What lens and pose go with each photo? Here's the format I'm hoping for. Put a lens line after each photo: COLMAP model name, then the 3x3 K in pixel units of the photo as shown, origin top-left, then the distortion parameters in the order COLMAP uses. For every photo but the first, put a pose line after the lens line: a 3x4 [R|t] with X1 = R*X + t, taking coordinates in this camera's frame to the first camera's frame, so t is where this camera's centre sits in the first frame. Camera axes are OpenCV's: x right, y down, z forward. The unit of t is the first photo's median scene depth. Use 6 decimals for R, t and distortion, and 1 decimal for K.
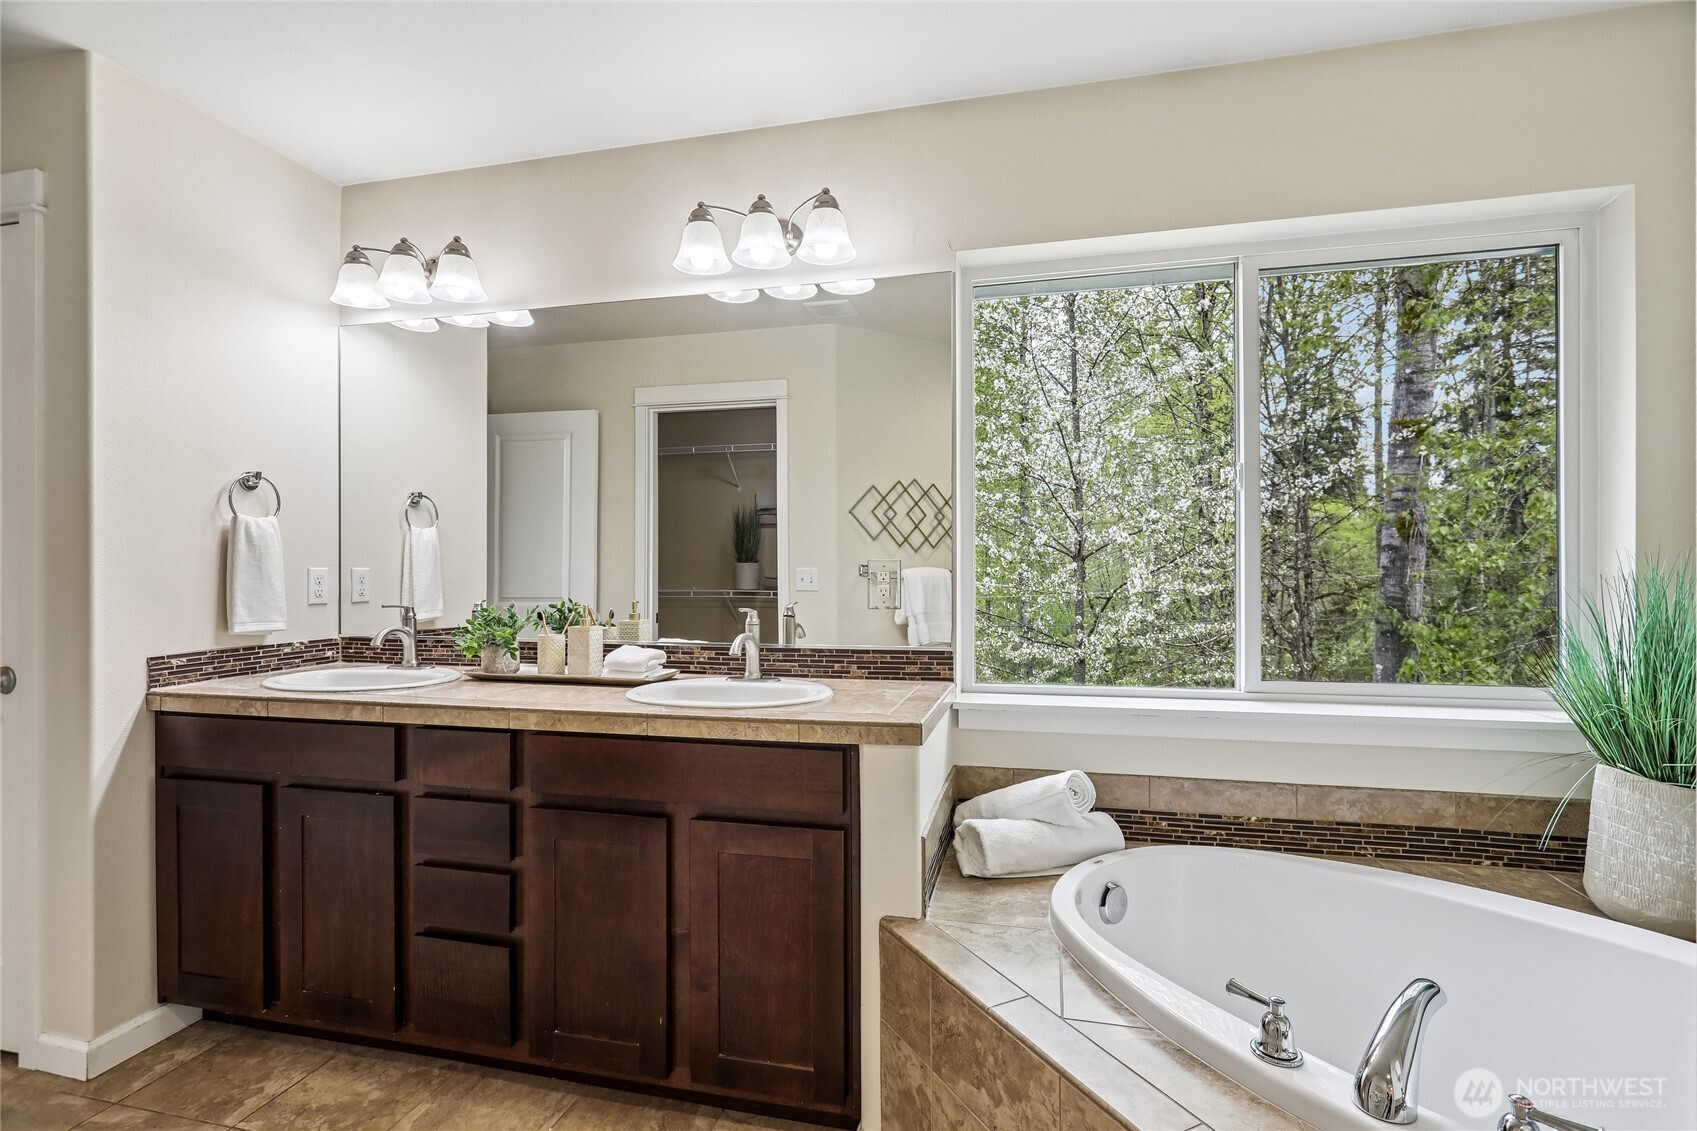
lens RADIAL K [[807.5, 0, 852.7], [0, 807.5, 568.6], [0, 0, 1]] dist [-0.001353, 0.001095]
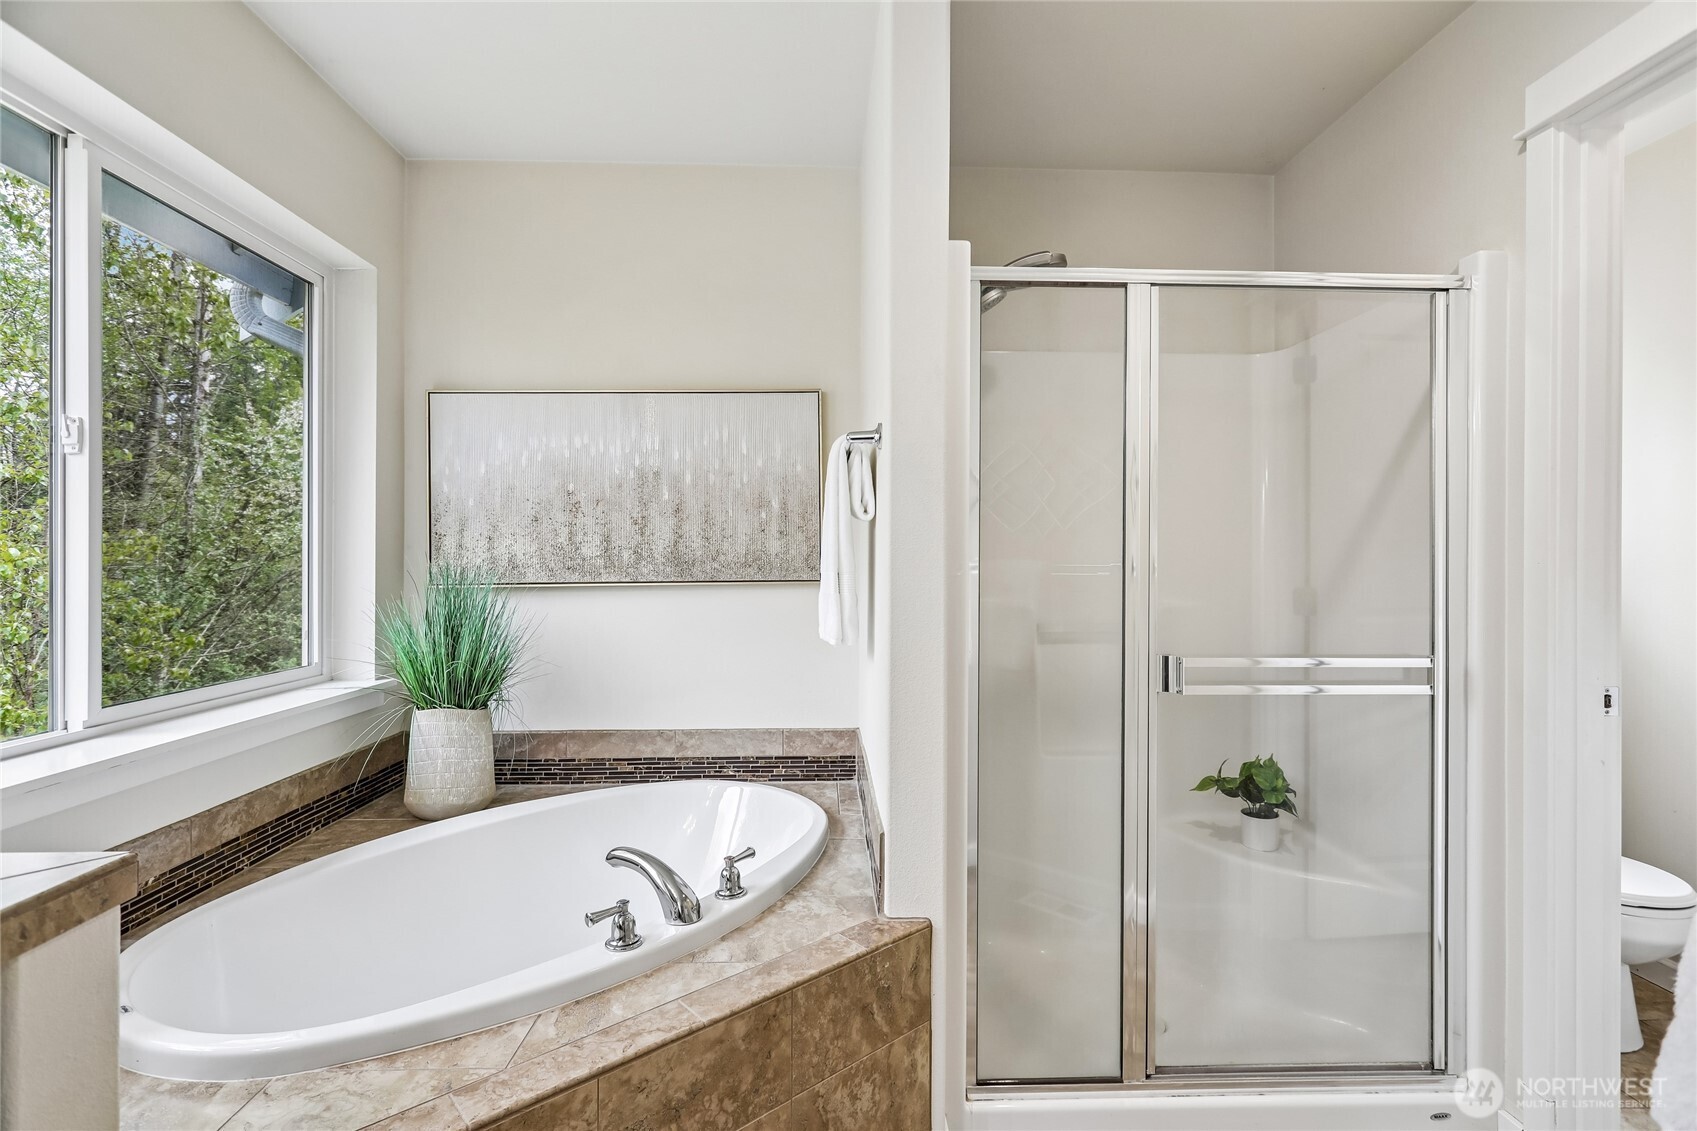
lens RADIAL K [[807.5, 0, 850.2], [0, 807.5, 564.2], [0, 0, 1]] dist [-0.001353, 0.001095]
pose [[-0.270551, -0.000266, 0.962705, -0.469883], [-0.002210, 0.999997, -0.000345, 0.000451], [-0.962703, -0.002221, -0.270551, 0.589859]]
